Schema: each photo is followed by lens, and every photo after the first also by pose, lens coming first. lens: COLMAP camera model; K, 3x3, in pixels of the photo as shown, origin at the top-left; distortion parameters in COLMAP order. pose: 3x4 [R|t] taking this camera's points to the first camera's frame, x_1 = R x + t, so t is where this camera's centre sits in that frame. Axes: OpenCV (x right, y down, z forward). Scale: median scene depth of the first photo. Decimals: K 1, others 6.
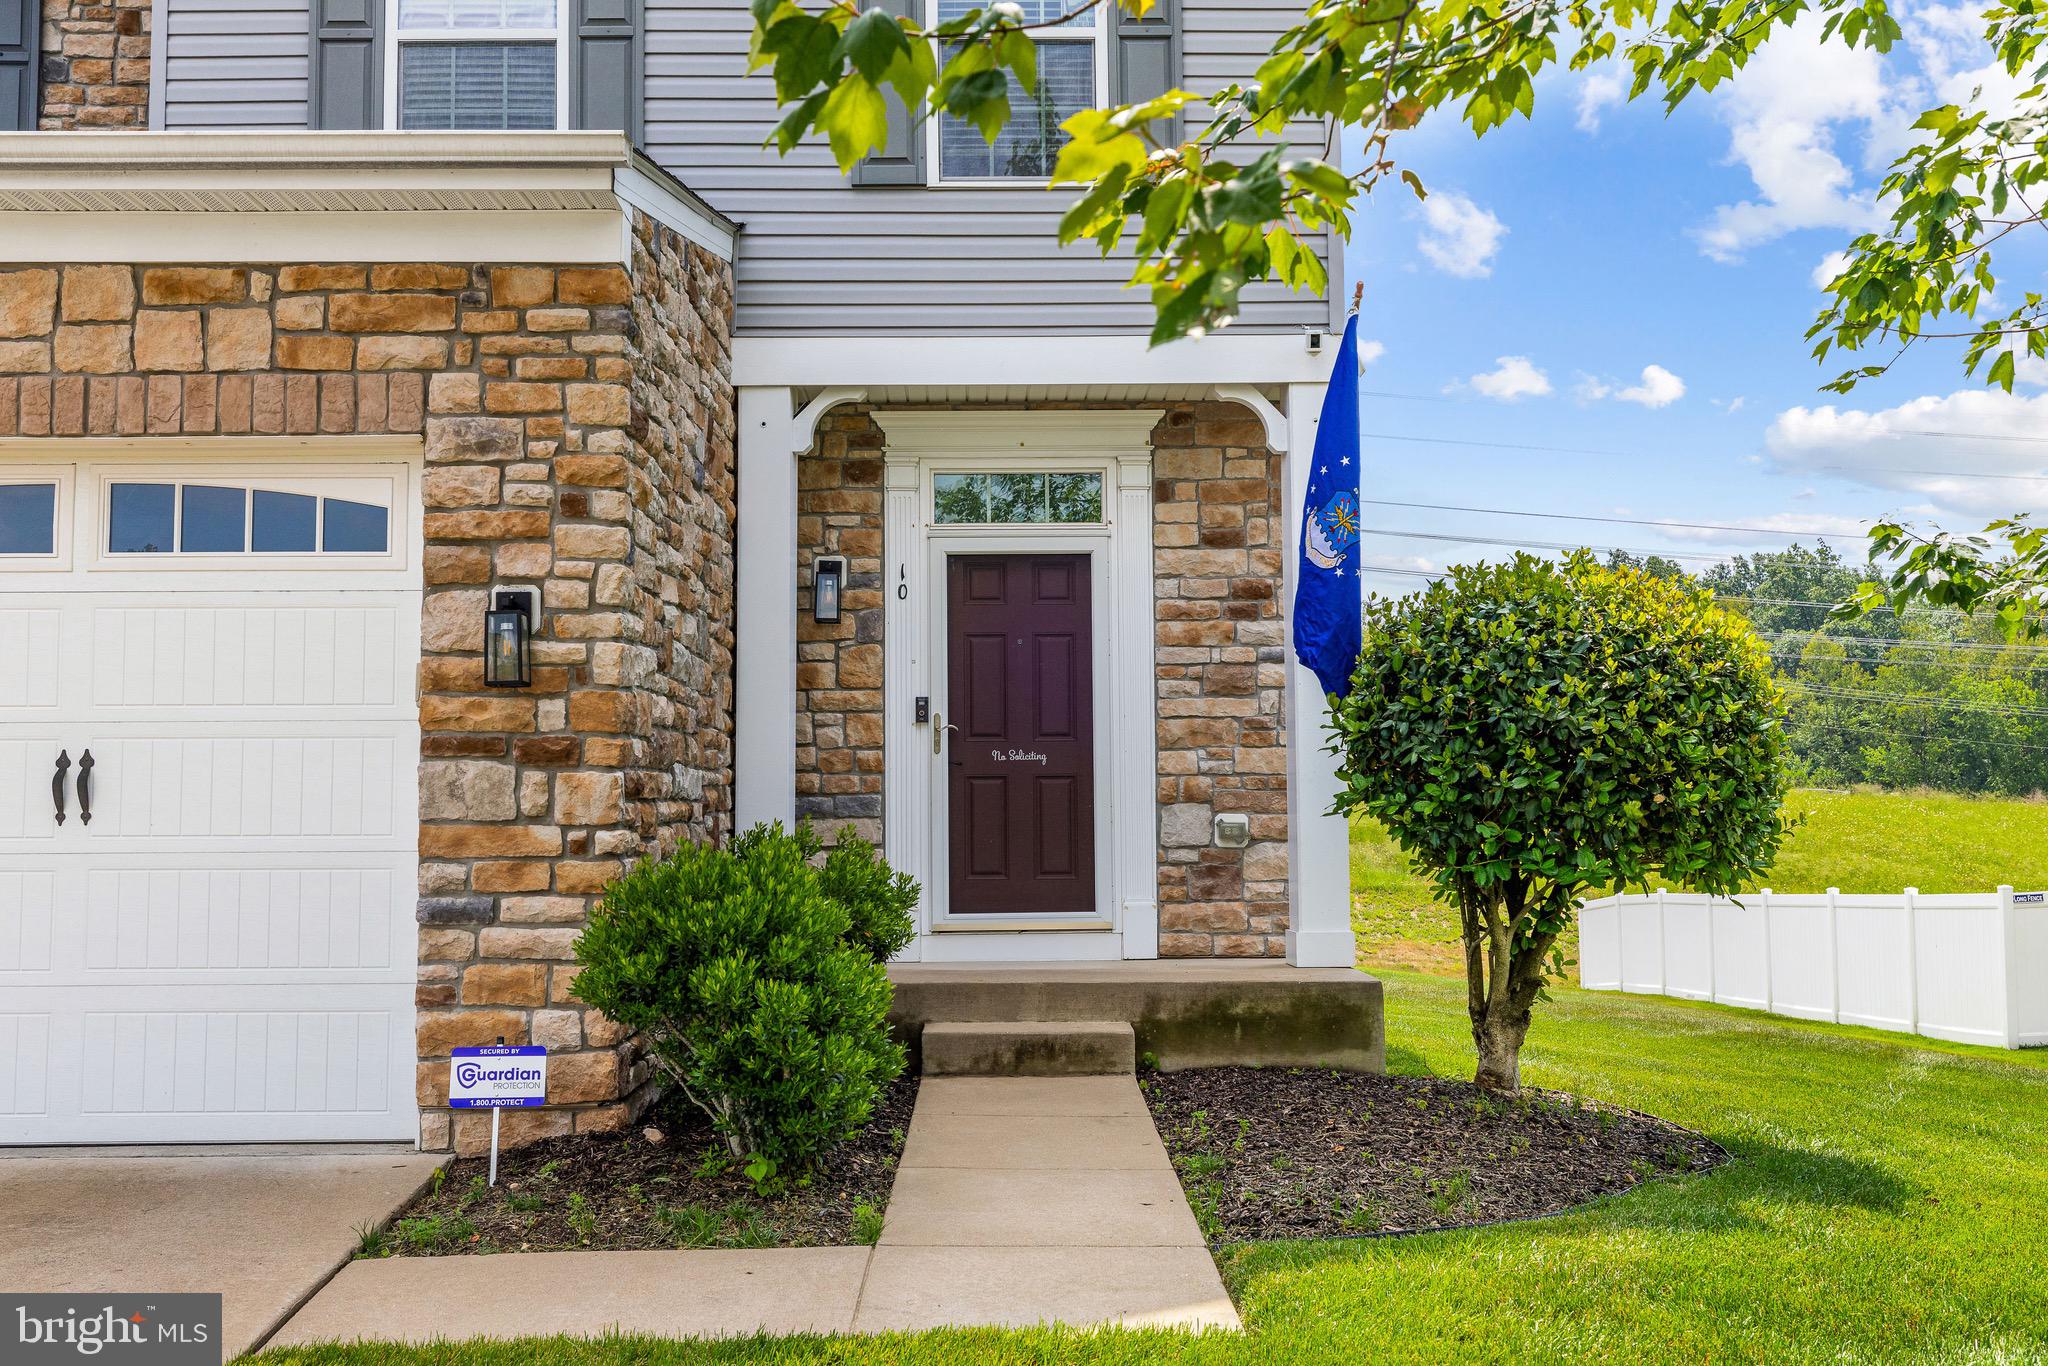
lens RADIAL K [[1912.9, 0, 1022.7], [0, 1912.9, 767.5], [0, 0, 1]] dist [-0.004185, -0.006568]
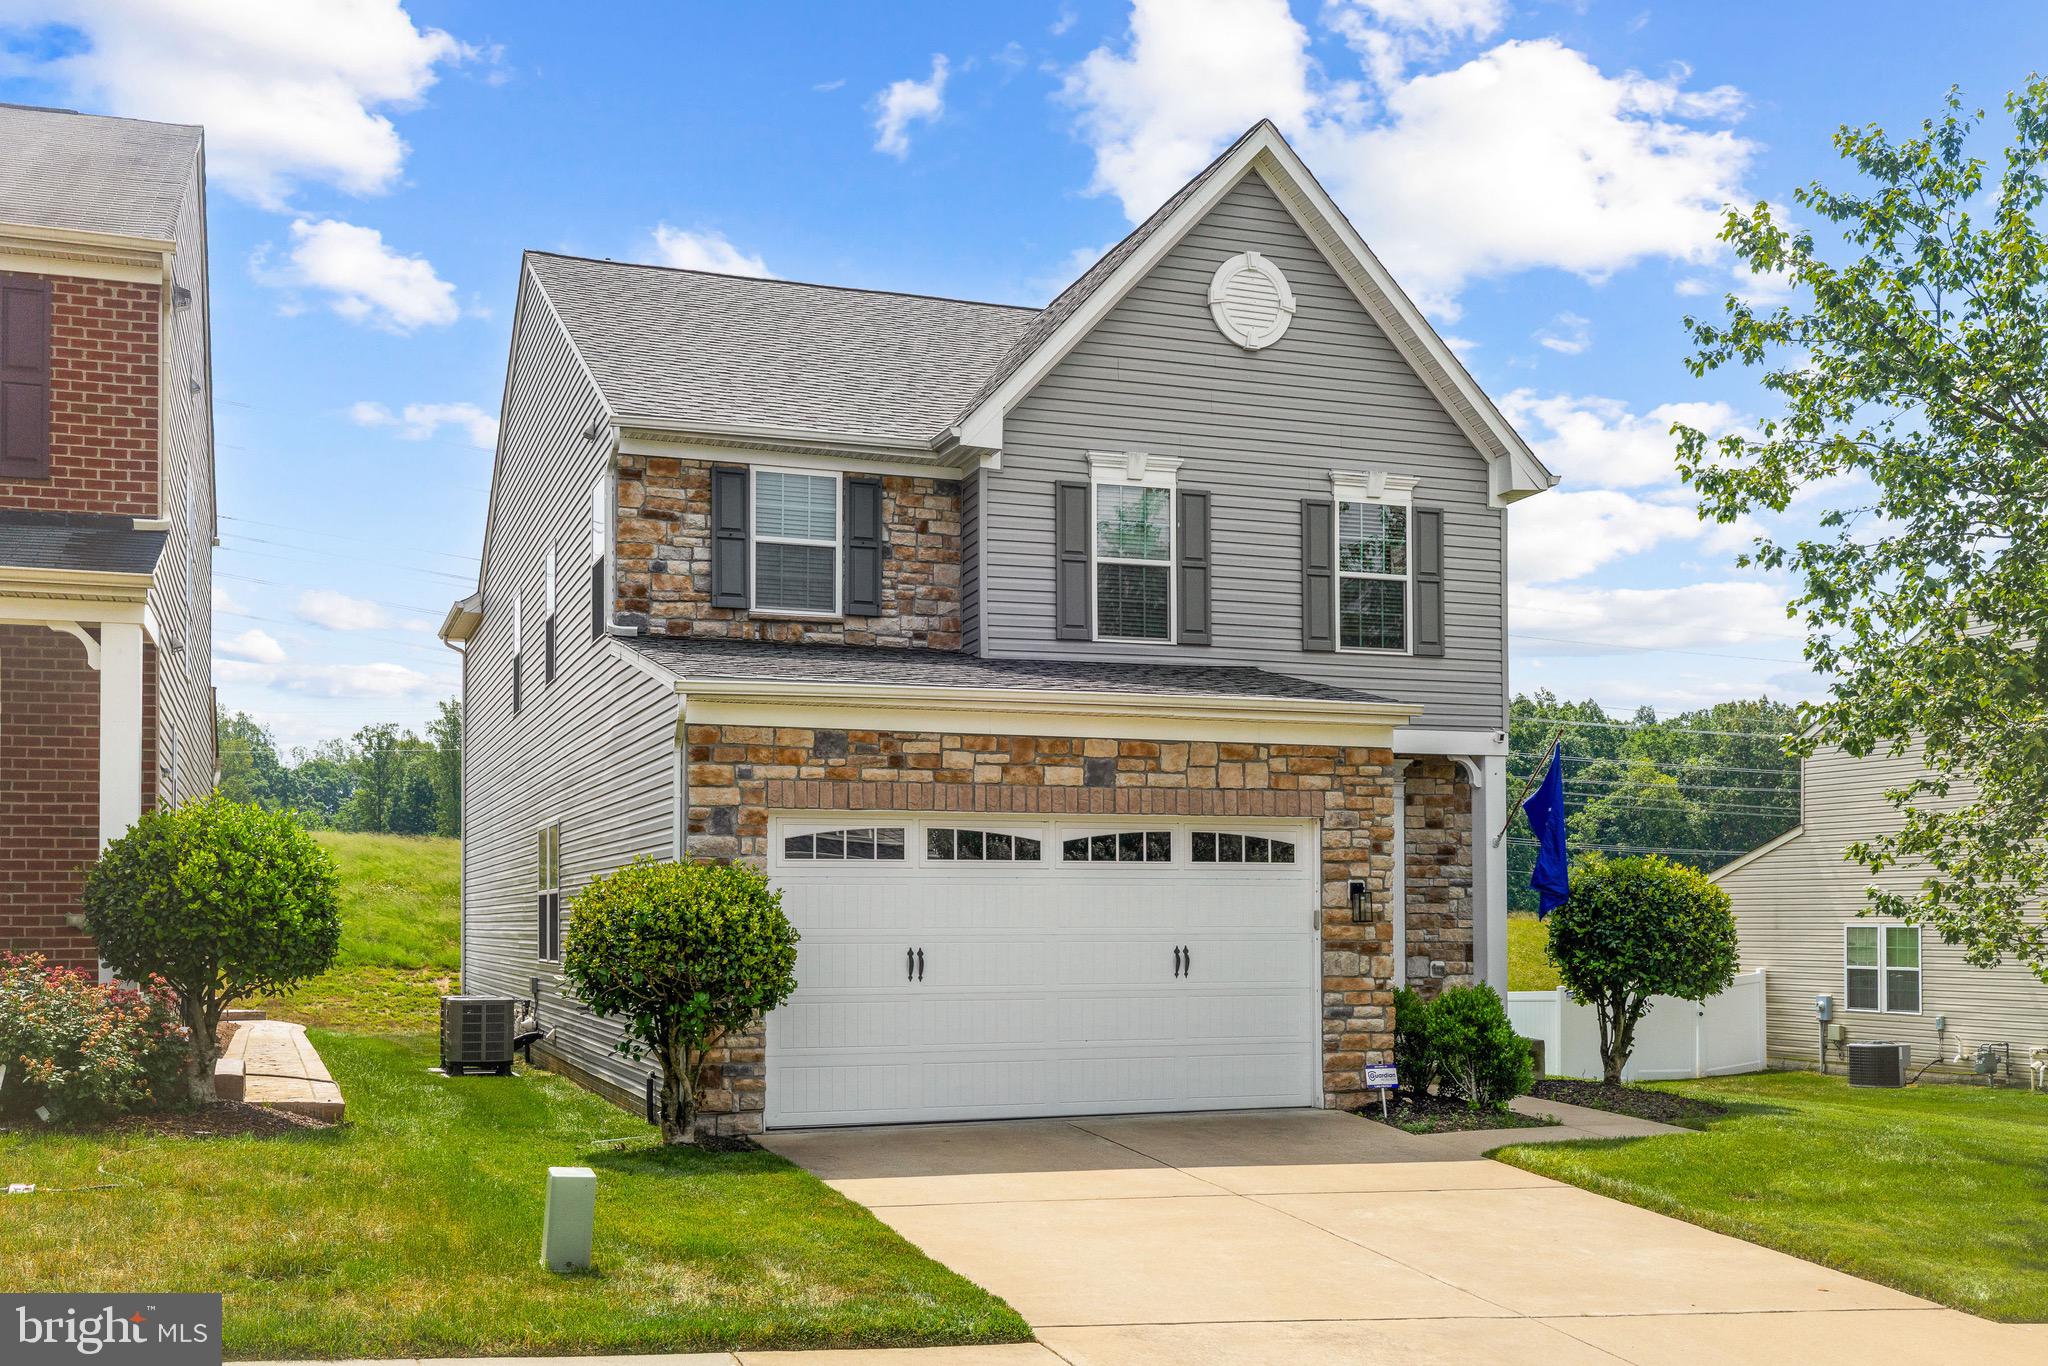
lens RADIAL K [[2032.0, 0, 1012.3], [0, 2032.0, 963.8], [0, 0, 1]] dist [-0.002606, 0.002822]
pose [[0.941427, -0.000385, 0.337217, -1.517226], [-0.018517, 0.998432, 0.052834, -0.114212], [-0.336708, -0.055984, 0.939943, -1.272773]]
